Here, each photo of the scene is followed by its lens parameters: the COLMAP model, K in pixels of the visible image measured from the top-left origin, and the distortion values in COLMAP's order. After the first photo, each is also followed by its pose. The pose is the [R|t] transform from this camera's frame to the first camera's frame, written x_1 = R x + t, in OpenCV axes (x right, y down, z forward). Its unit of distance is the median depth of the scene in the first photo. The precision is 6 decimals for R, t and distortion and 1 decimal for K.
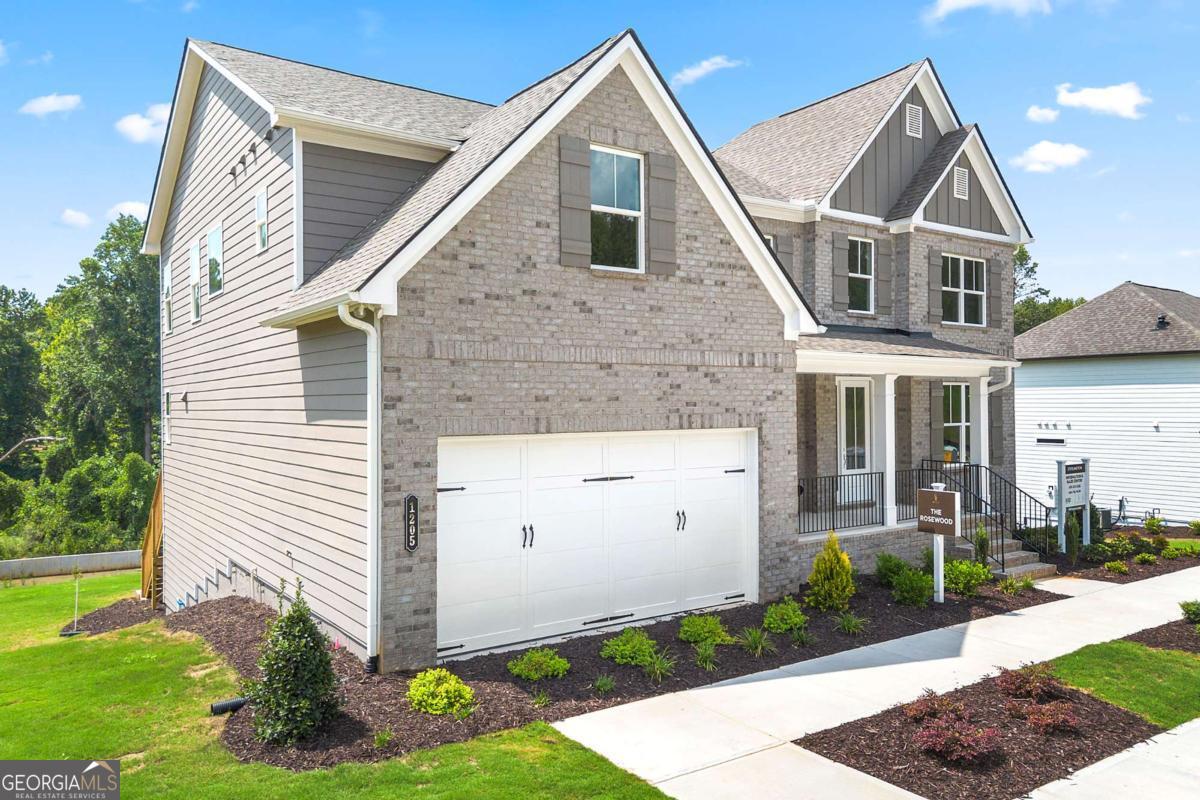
lens RADIAL K [[865.2, 0, 600.0], [0, 865.2, 400.0], [0, 0, 1]] dist [0.042393, 0.000302]
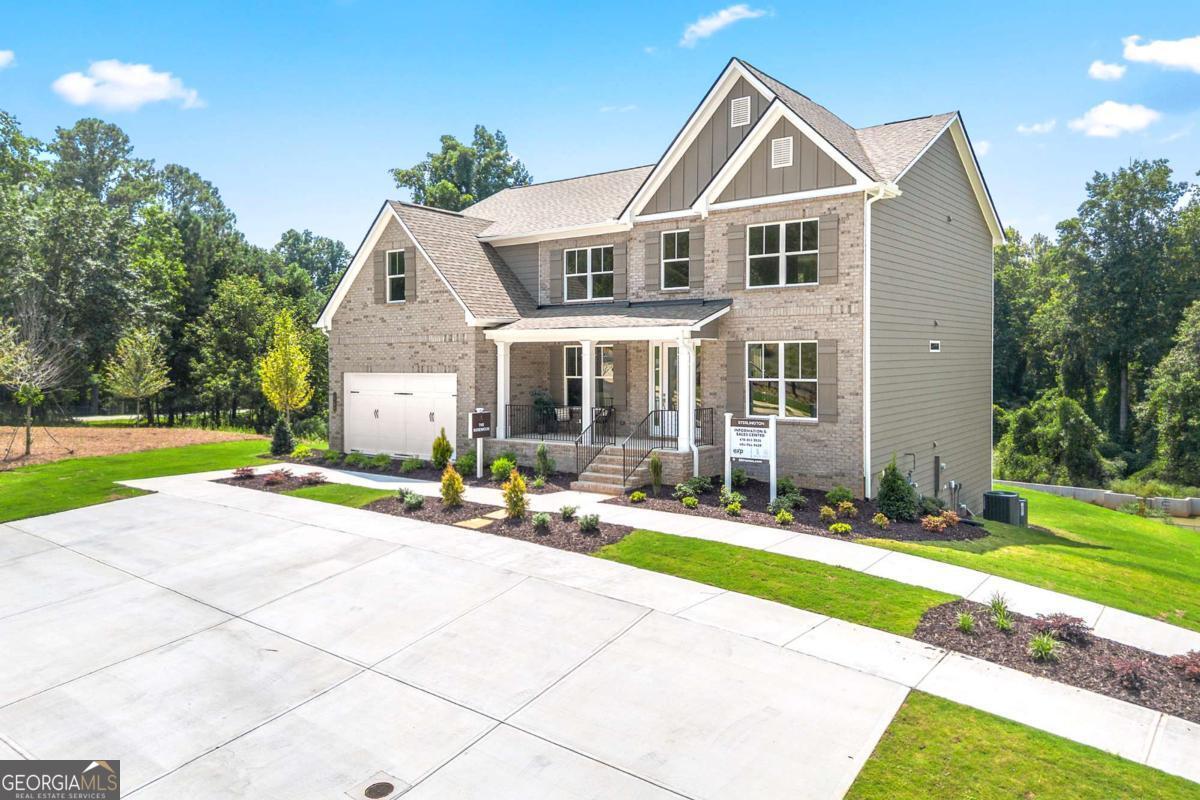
lens RADIAL K [[867.2, 0, 600.0], [0, 867.2, 400.0], [0, 0, 1]] dist [0.049851, 0.000290]
pose [[0.321441, 0.048551, -0.945684, 1.938337], [0.009778, 0.998461, 0.054584, -0.010088], [0.946879, -0.026792, 0.320471, 0.625114]]
